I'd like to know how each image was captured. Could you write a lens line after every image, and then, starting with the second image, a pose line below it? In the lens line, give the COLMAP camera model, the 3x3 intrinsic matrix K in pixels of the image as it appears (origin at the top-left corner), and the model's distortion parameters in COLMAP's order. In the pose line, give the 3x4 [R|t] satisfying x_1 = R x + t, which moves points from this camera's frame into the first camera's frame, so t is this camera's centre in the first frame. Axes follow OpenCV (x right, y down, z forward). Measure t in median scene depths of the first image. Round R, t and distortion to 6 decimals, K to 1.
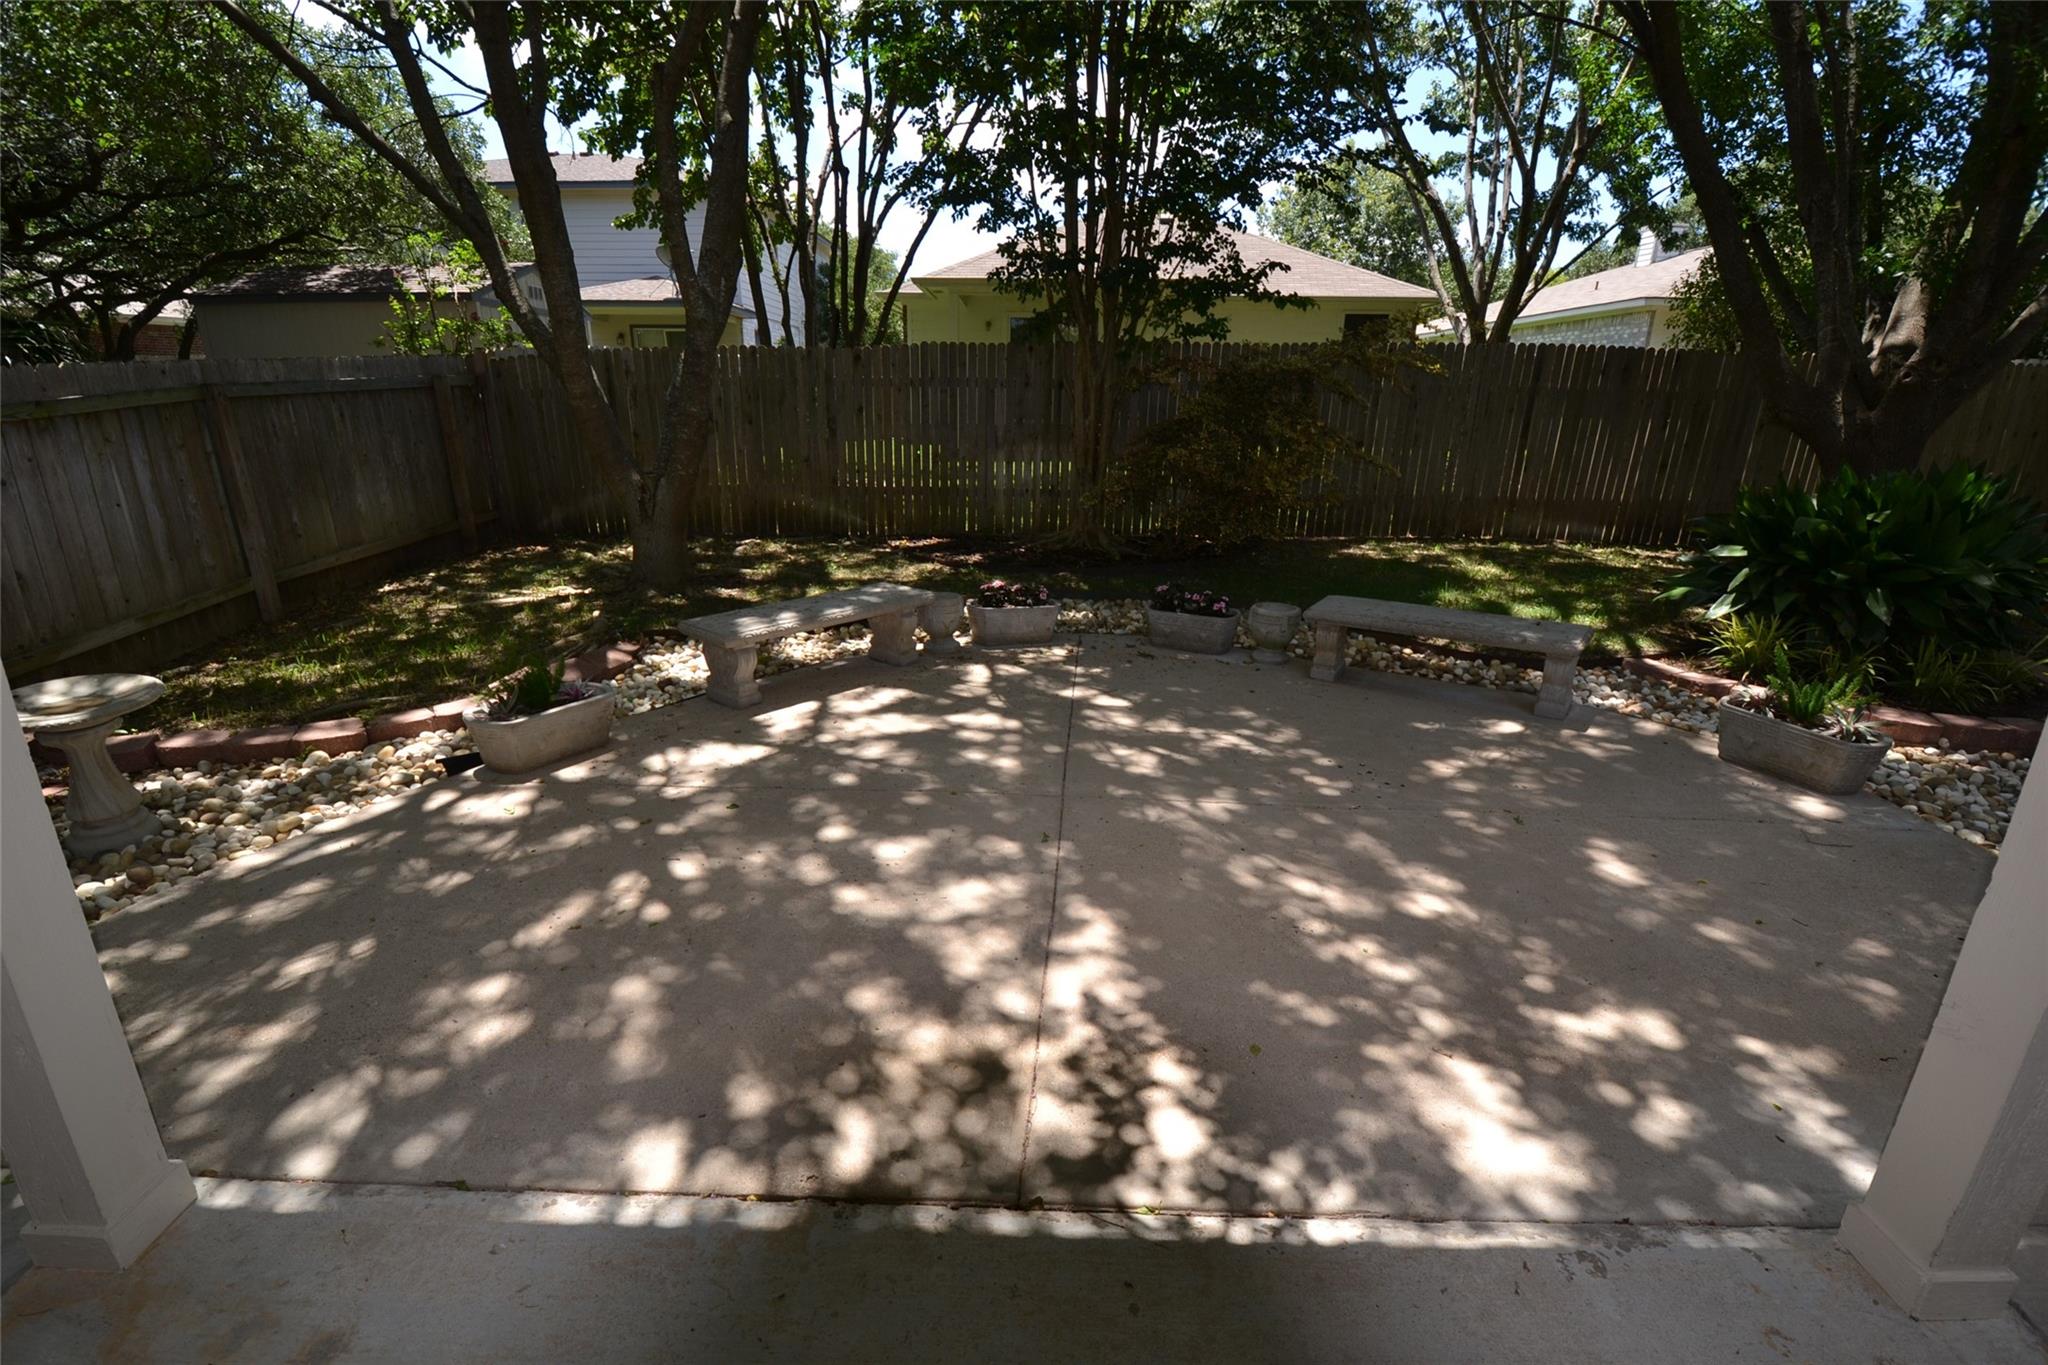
lens RADIAL K [[907.3, 0, 1001.7], [0, 907.3, 691.0], [0, 0, 1]] dist [0.003921, -0.014748]
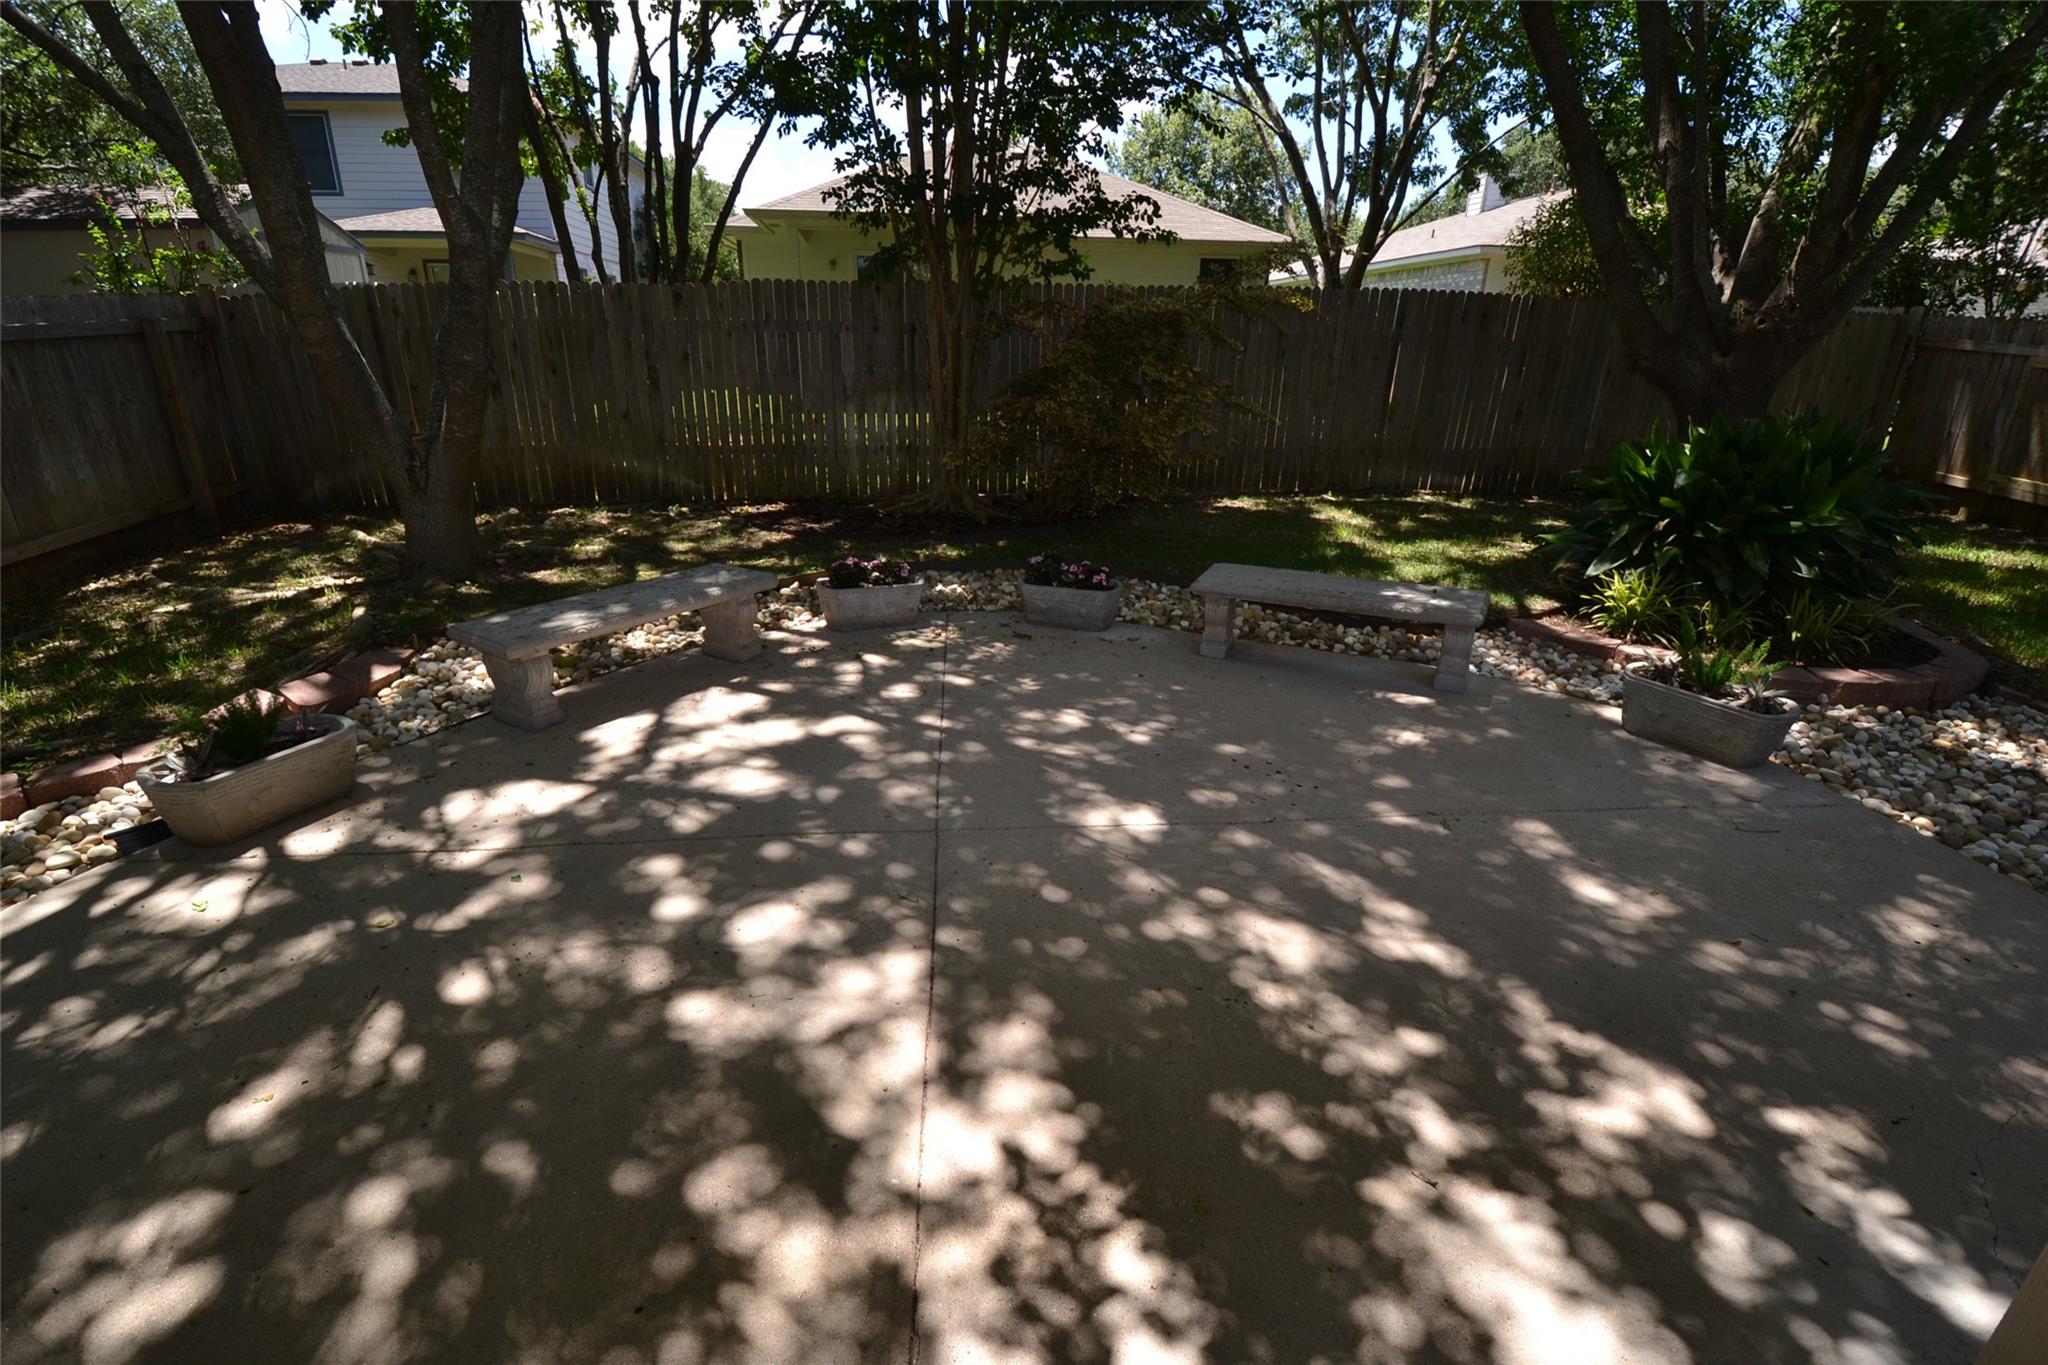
lens RADIAL K [[907.3, 0, 997.3], [0, 907.3, 689.5], [0, 0, 1]] dist [0.003921, -0.014748]
pose [[0.988207, -0.052219, 0.143943, -0.002127], [0.044733, 0.997497, 0.054767, -0.038464], [-0.146442, -0.047683, 0.988069, 0.117944]]
